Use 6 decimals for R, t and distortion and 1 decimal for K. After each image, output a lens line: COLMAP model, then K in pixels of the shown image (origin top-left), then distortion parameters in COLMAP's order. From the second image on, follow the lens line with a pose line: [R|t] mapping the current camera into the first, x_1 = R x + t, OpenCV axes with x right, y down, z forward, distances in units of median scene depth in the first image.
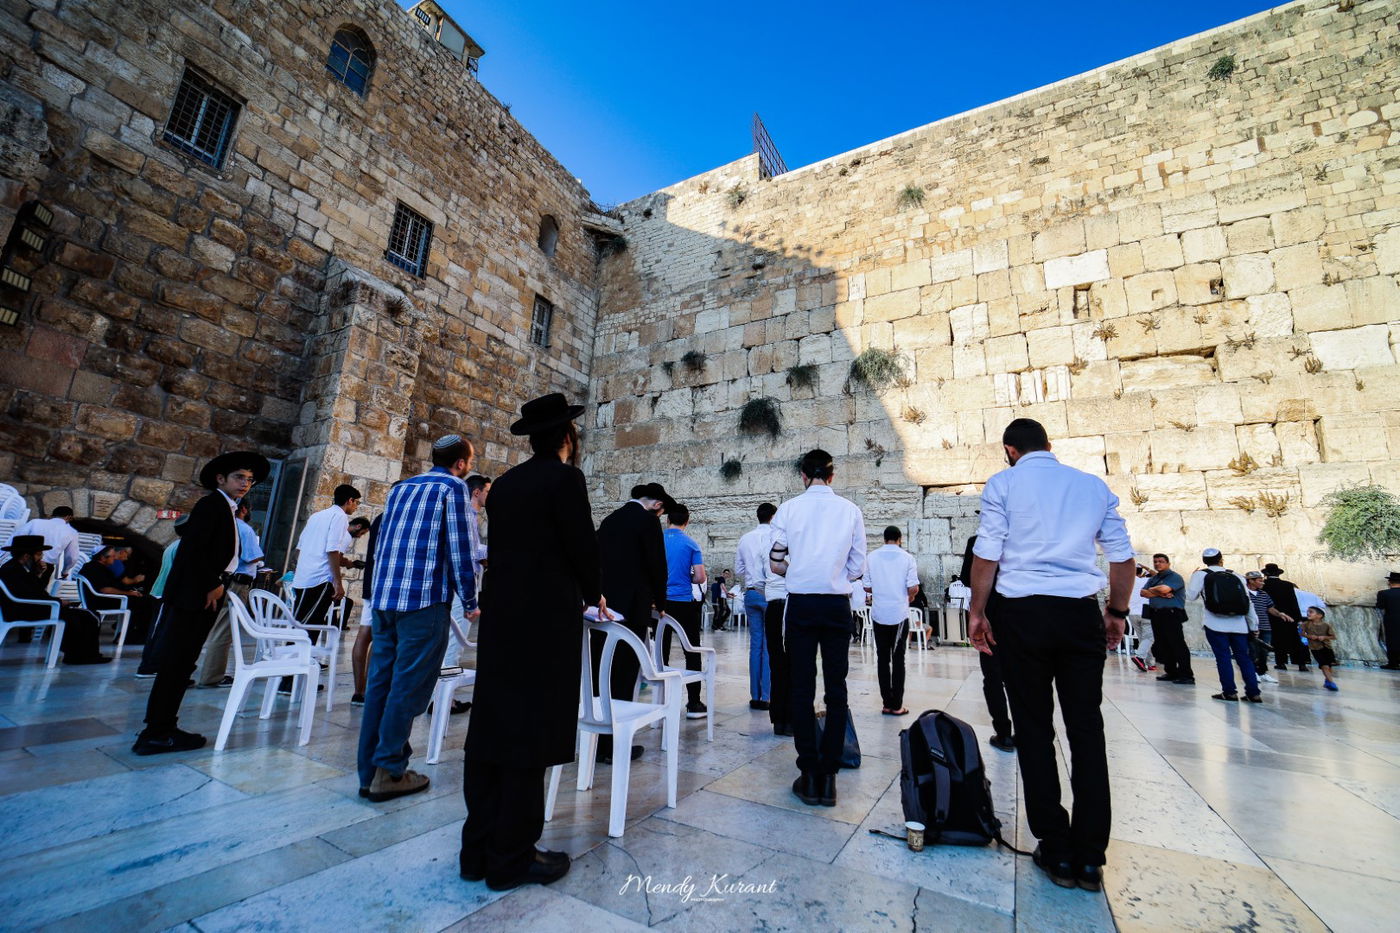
lens RADIAL K [[550.4, 0, 700.0], [0, 550.4, 466.5], [0, 0, 1]] dist [-0.033585, 0.008653]
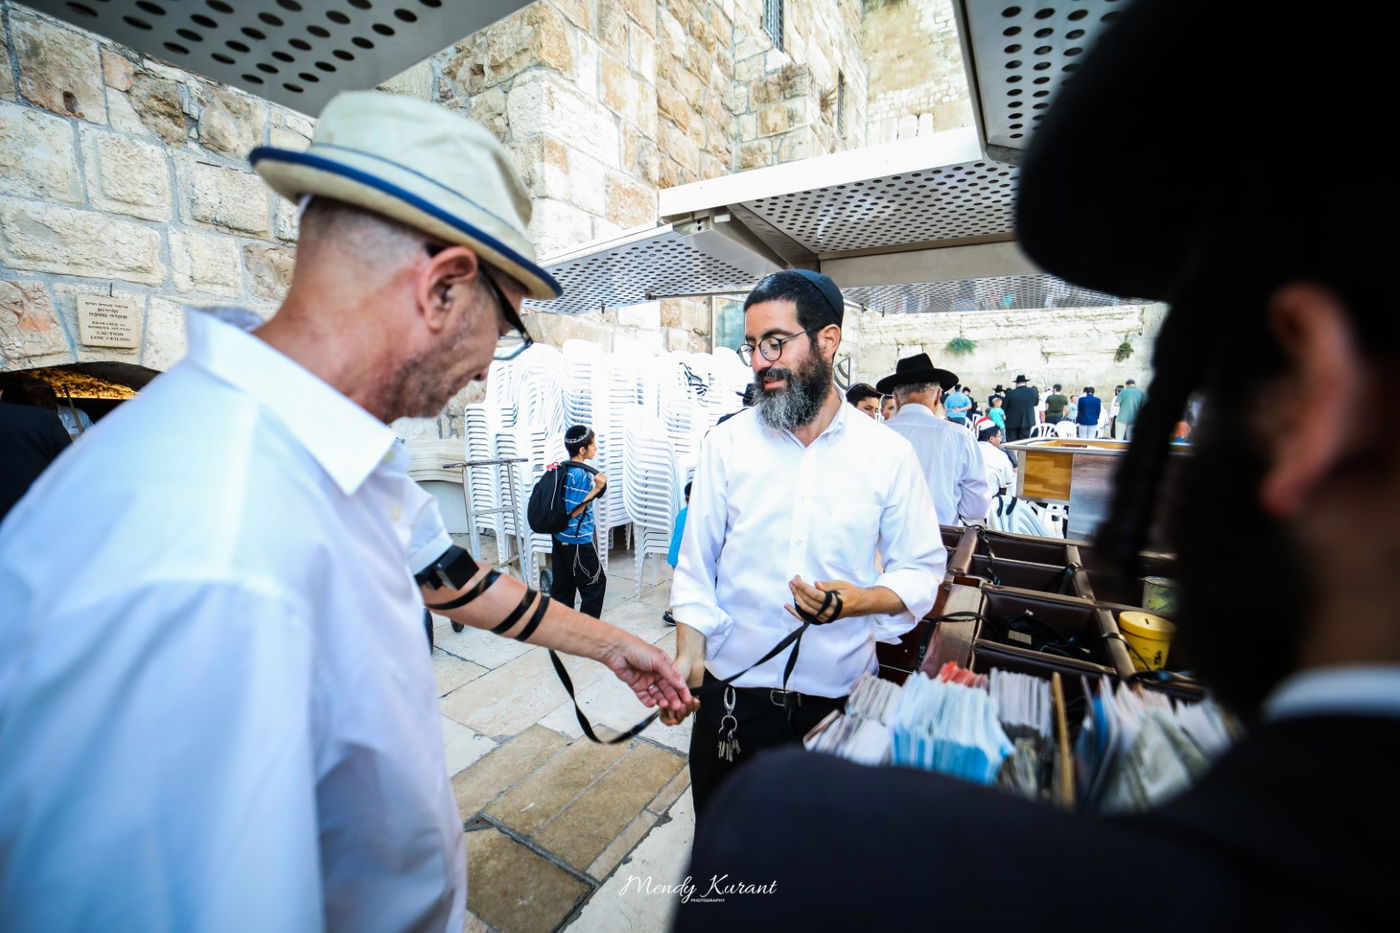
lens RADIAL K [[550.4, 0, 700.0], [0, 550.4, 466.5], [0, 0, 1]] dist [-0.033585, 0.008653]
pose [[0.998509, -0.041917, -0.034967, -0.457040], [0.051337, 0.938840, 0.340504, -0.034056], [0.018555, -0.341792, 0.939592, 0.011422]]
